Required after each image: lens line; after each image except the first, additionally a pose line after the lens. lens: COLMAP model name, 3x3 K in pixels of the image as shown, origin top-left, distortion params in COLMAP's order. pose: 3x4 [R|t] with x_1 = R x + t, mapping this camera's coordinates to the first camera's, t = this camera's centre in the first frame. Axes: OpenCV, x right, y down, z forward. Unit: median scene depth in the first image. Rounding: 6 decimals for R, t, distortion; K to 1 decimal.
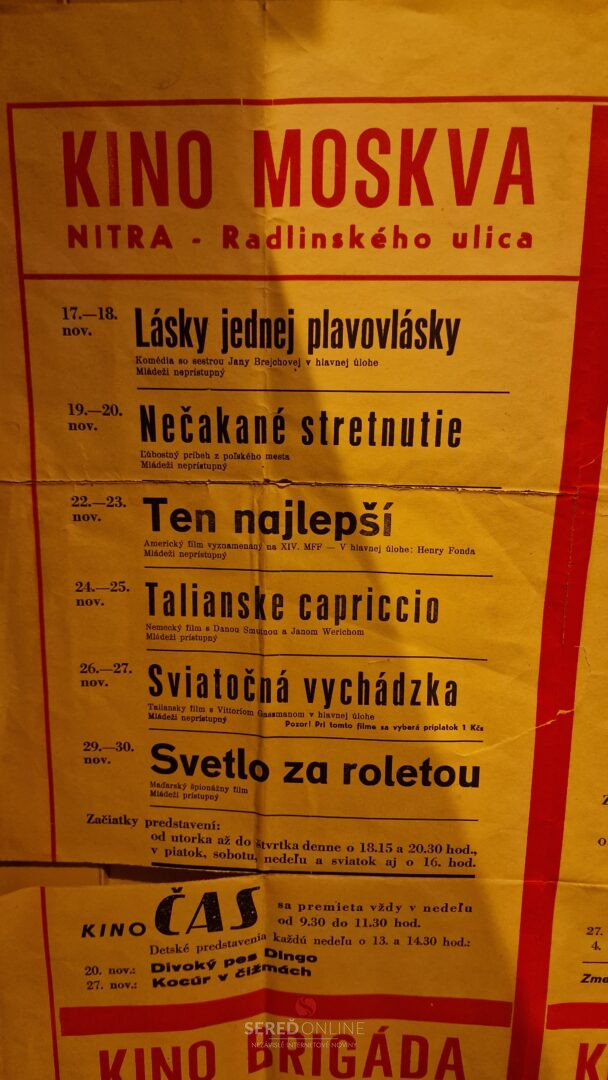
lens RADIAL K [[698.3, 0, 291.5], [0, 698.3, 525.9], [0, 0, 1]] dist [0.054643, -0.067084]
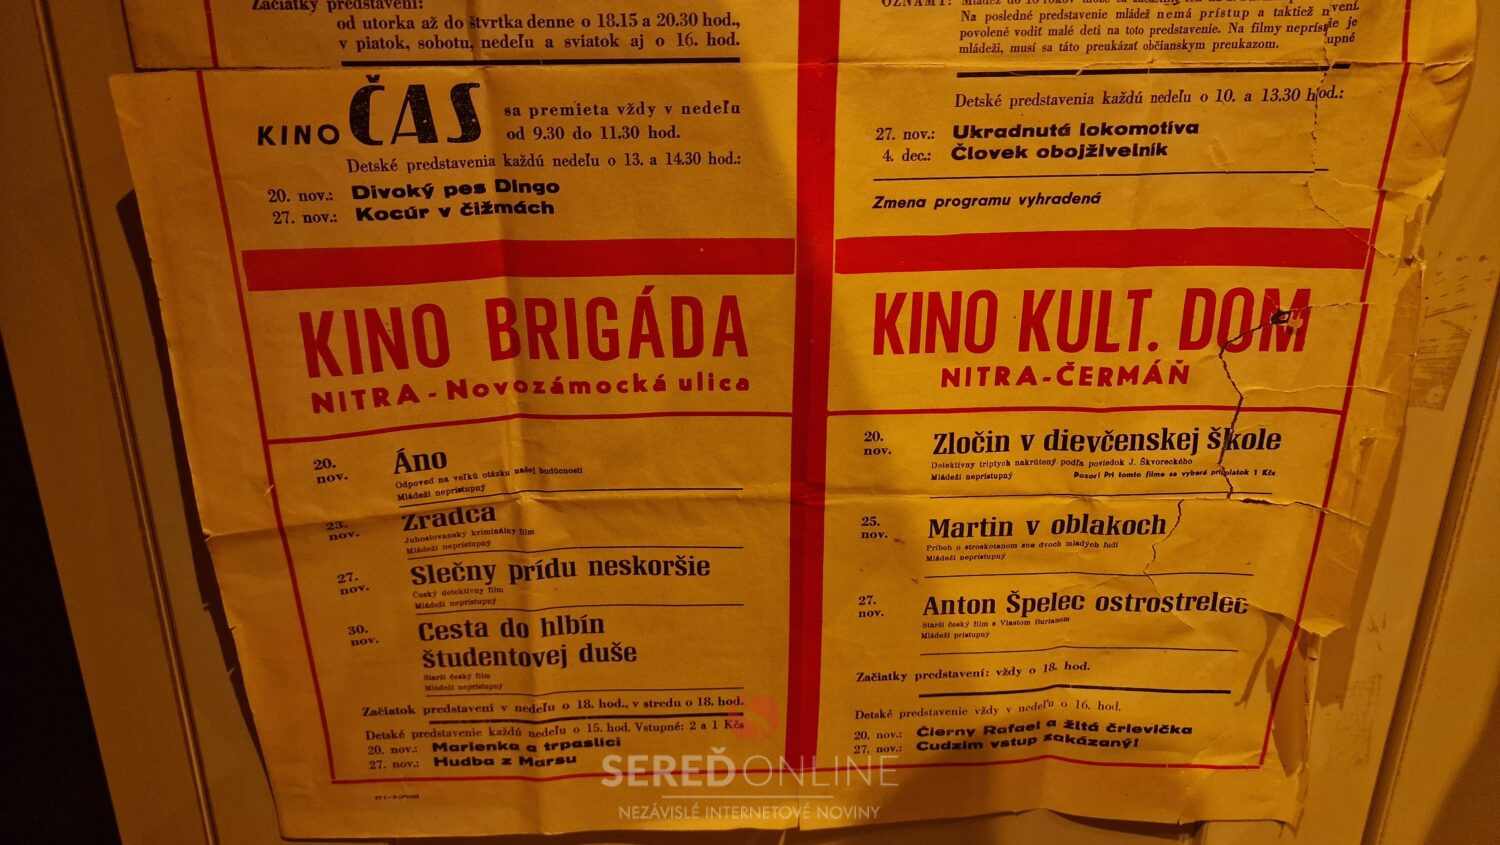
lens RADIAL K [[969.9, 0, 732.5], [0, 969.9, 425.8], [0, 0, 1]] dist [0.054643, -0.067084]
pose [[0.996815, -0.043374, 0.066928, 0.161162], [0.034226, 0.990626, 0.132246, 0.798575], [-0.072037, -0.129535, 0.988955, -0.199144]]
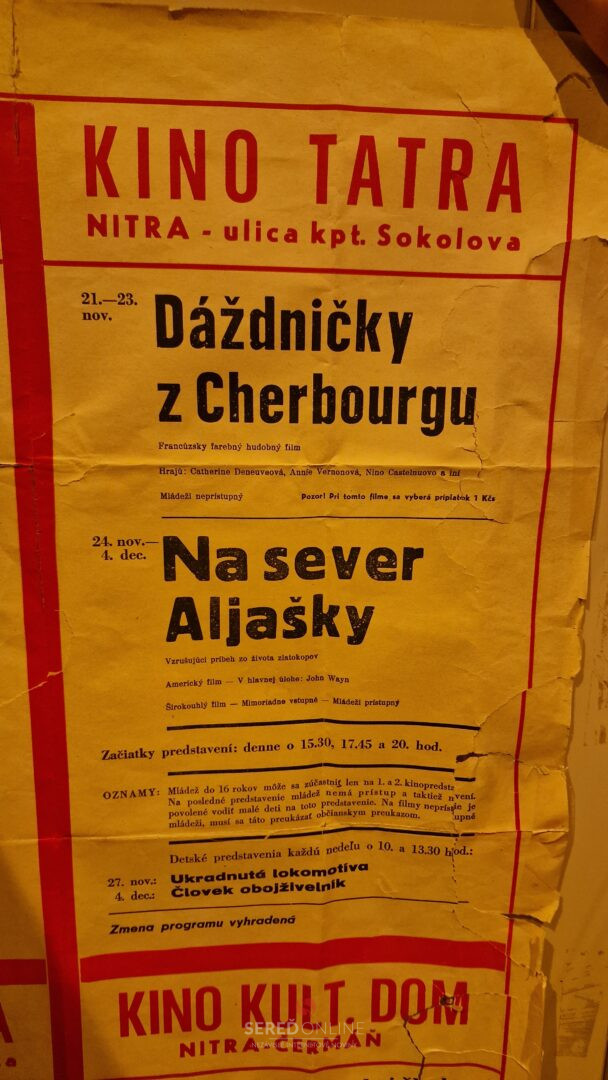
lens RADIAL K [[698.3, 0, 313.4], [0, 698.3, 513.8], [0, 0, 1]] dist [0.054643, -0.067084]
pose [[0.992341, -0.022317, 0.121492, 0.637791], [0.023611, 0.999679, -0.009223, 0.043471], [-0.121247, 0.012021, 0.992550, -0.092269]]
